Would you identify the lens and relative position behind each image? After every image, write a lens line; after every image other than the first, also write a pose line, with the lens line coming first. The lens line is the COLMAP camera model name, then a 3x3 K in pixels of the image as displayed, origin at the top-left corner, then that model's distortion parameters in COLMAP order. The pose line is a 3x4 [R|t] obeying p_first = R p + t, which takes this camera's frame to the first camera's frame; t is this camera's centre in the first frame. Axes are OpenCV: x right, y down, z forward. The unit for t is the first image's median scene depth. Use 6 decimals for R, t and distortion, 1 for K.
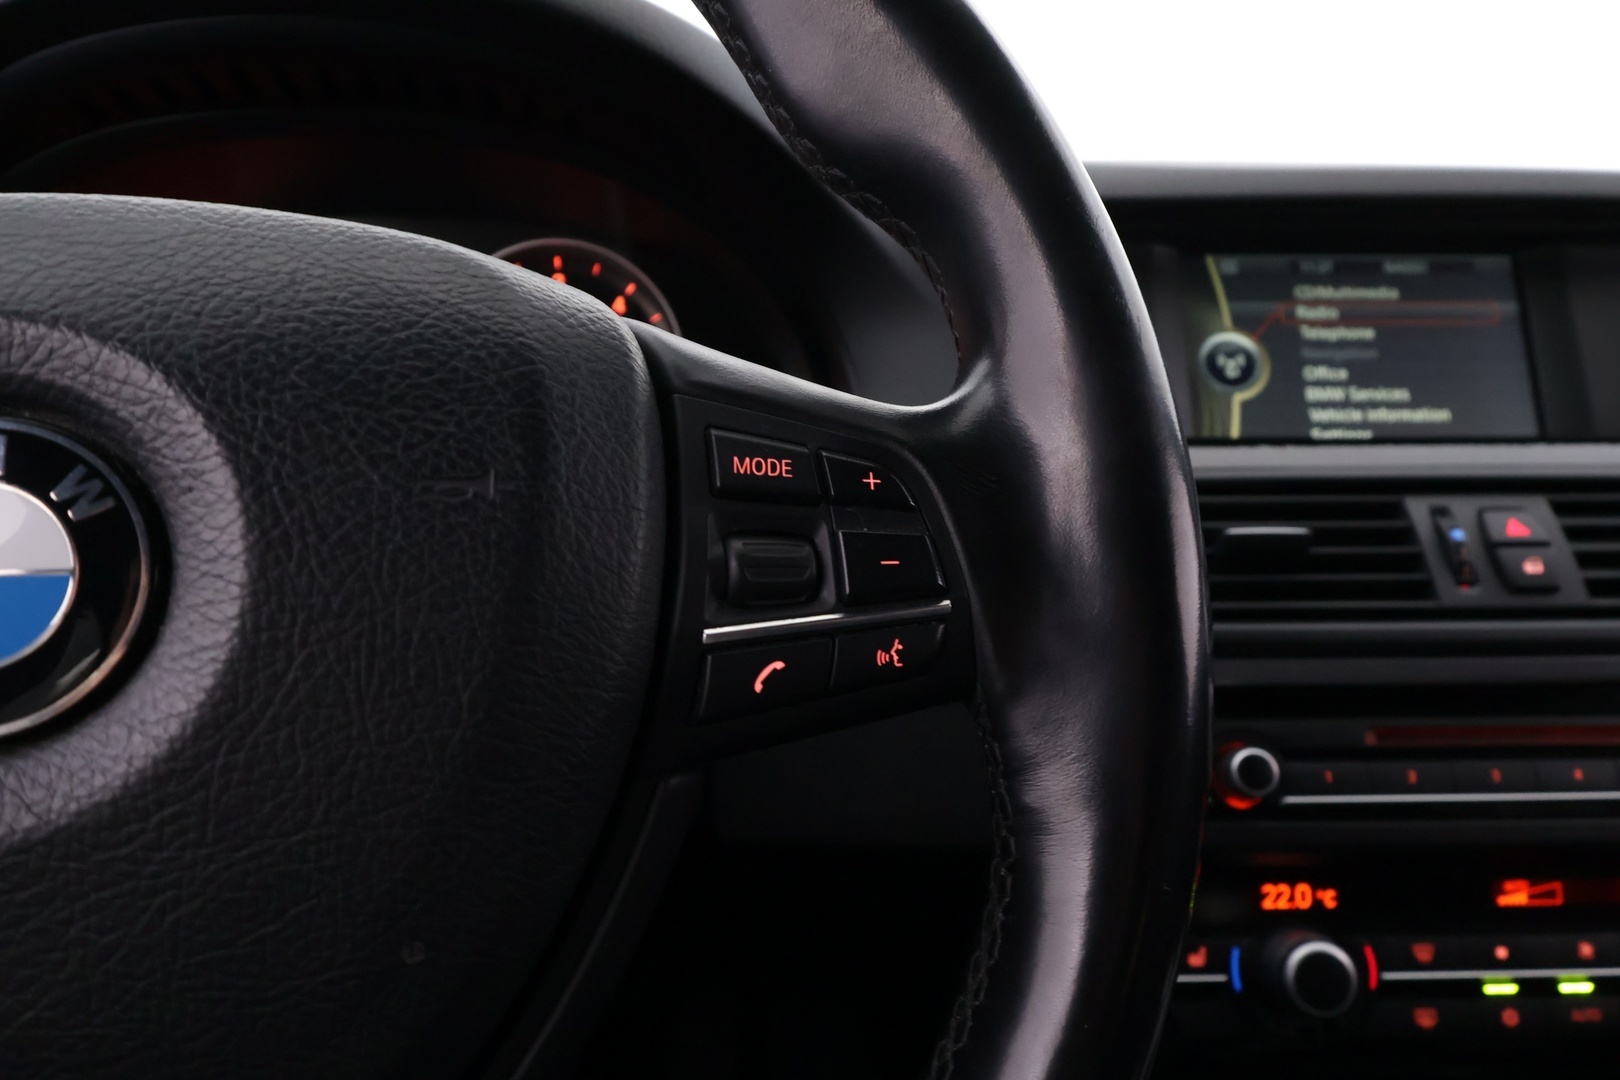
lens RADIAL K [[1163.7, 0, 806.9], [0, 1163.7, 539.2], [0, 0, 1]] dist [-0.000548, -0.000715]
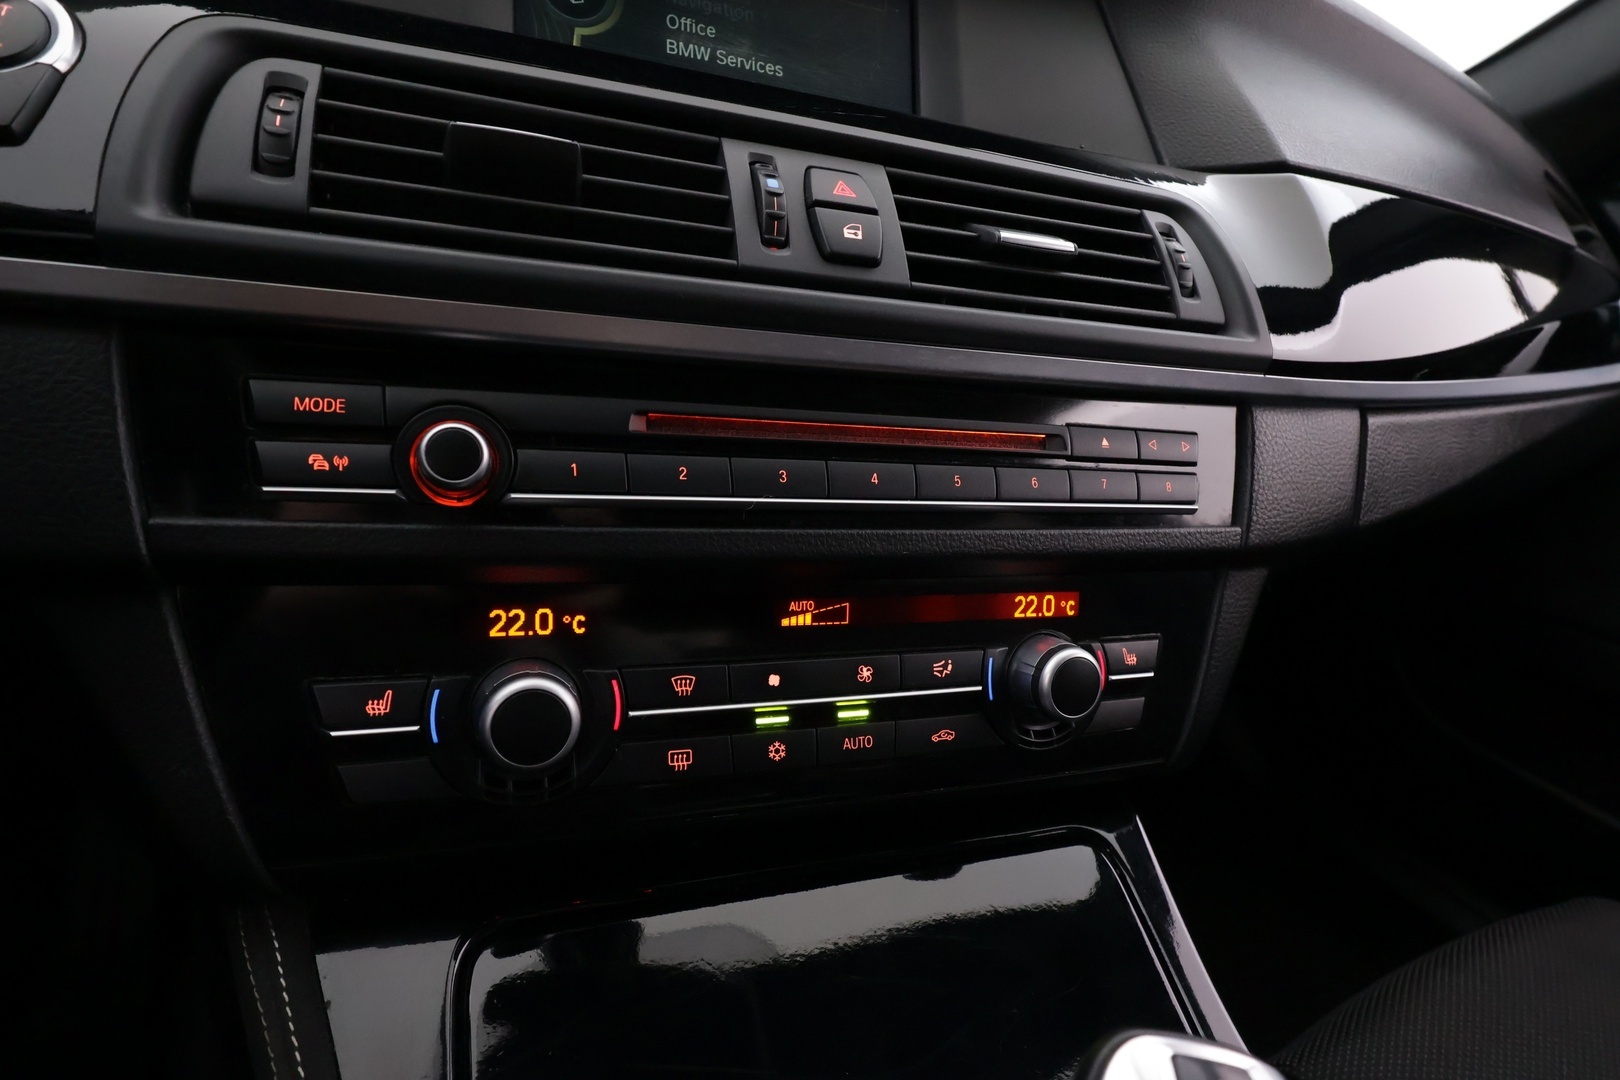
lens RADIAL K [[876.4, 0, 813.0], [0, 876.4, 545.7], [0, 0, 1]] dist [0.000849, 0.002383]
pose [[0.941446, 0.009077, 0.337041, 0.371993], [-0.067371, 0.984543, 0.161669, 0.138217], [-0.330364, -0.174909, 0.927505, 0.372640]]
